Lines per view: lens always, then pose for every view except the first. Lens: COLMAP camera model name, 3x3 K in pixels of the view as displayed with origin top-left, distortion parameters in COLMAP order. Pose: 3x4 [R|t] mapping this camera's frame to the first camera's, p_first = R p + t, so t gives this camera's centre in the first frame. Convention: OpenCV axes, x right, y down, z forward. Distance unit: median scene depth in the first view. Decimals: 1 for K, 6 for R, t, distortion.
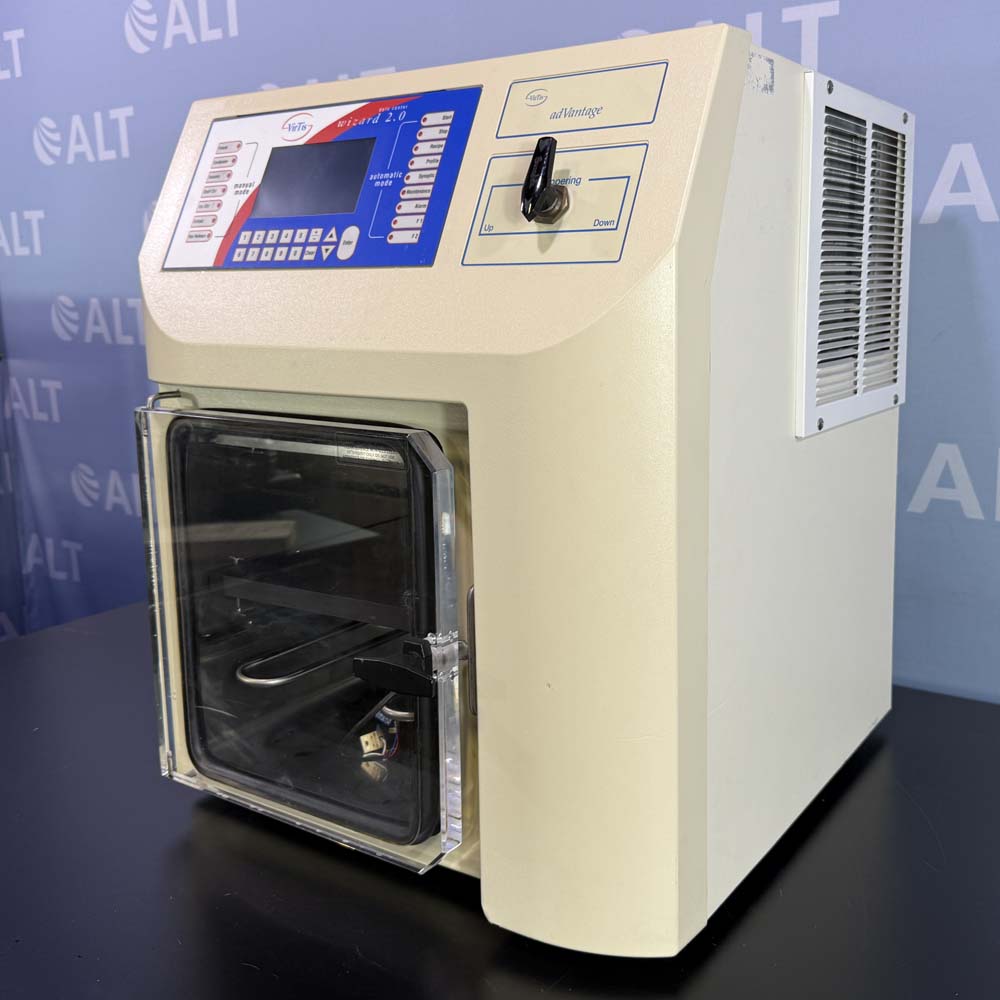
lens RADIAL K [[1026.4, 0, 587.7], [0, 1026.4, 473.2], [0, 0, 1]] dist [0.173721, -0.184363]
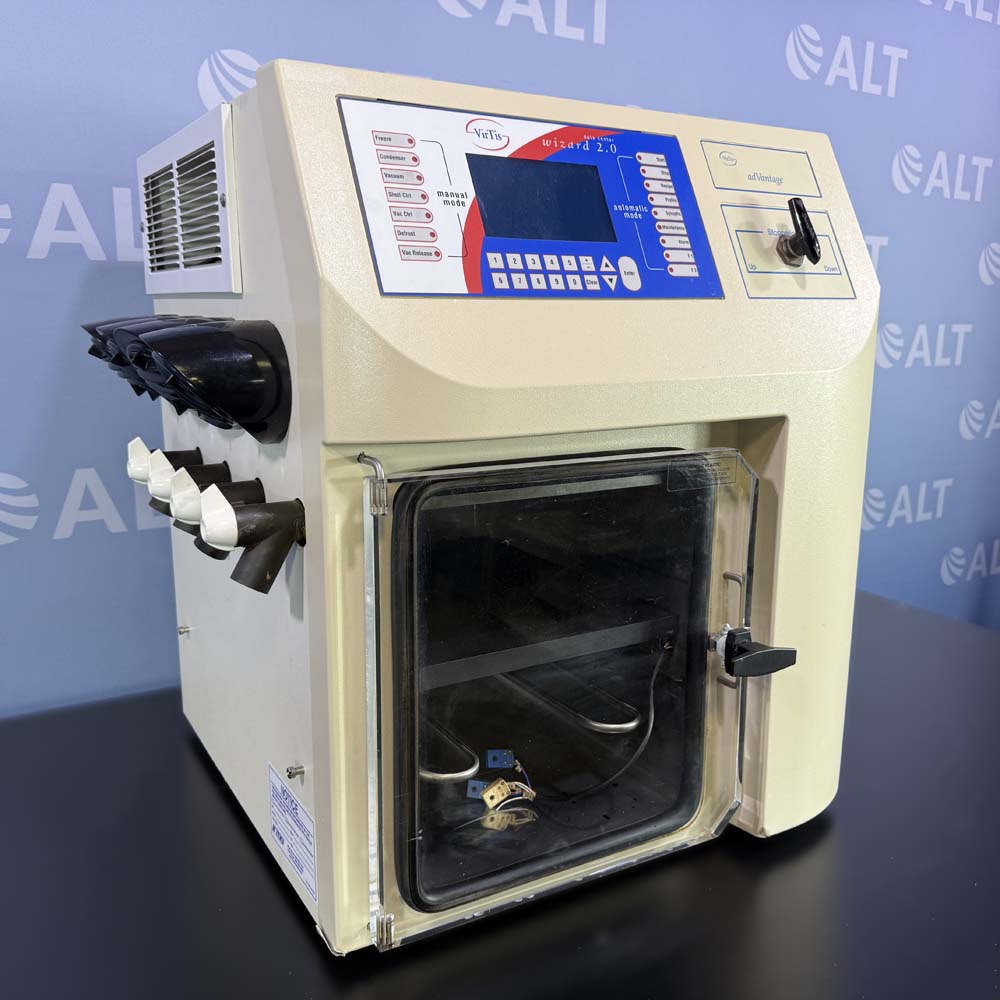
lens RADIAL K [[928.7, 0, 500.0], [0, 928.7, 500.0], [0, 0, 1]] dist [0.217676, -0.403196]
pose [[0.460905, -0.160098, 0.872889, -1.108333], [0.147751, 0.983708, 0.102408, -0.118831], [-0.875064, 0.081770, 0.477050, 0.698200]]
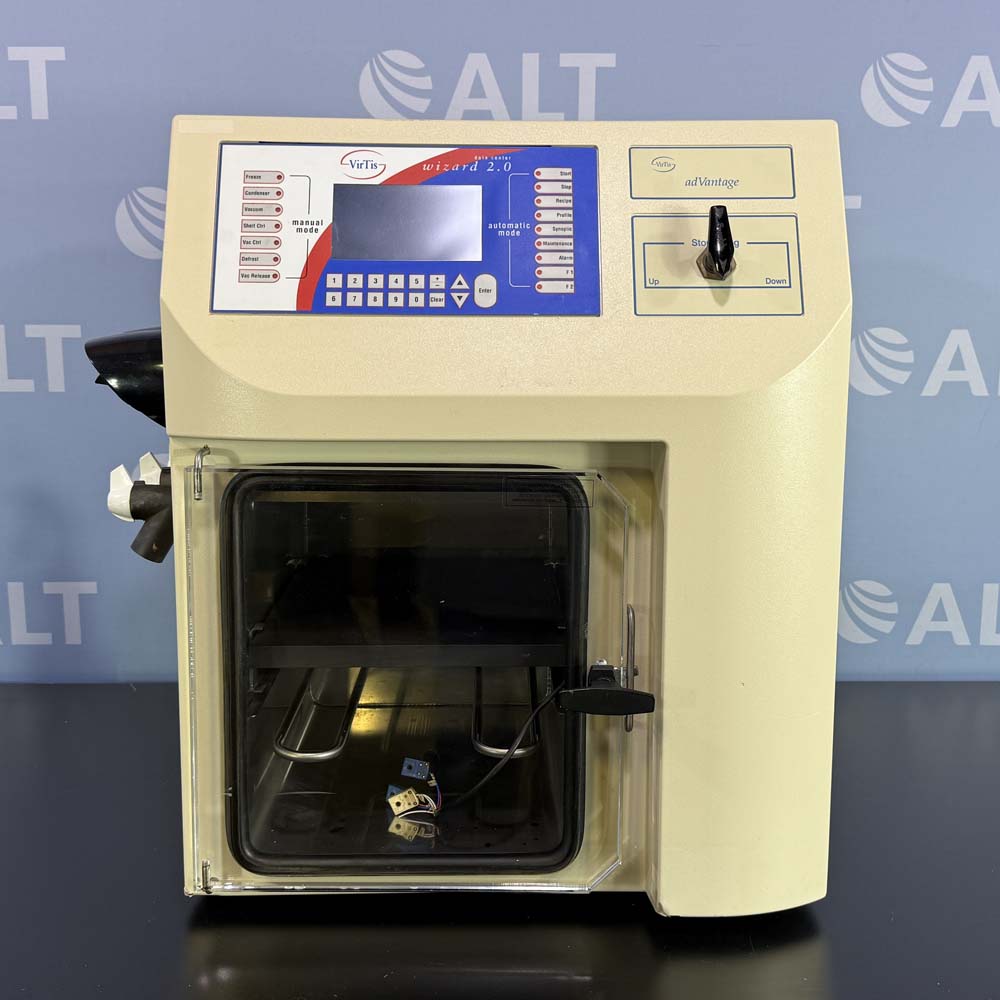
lens RADIAL K [[1293.6, 0, 500.0], [0, 1293.6, 500.0], [0, 0, 1]] dist [0.195808, 0.031214]
pose [[0.838387, -0.072459, 0.540238, -0.917003], [0.081468, 0.996650, 0.007247, -0.026432], [-0.538953, 0.037936, 0.841481, -0.063239]]
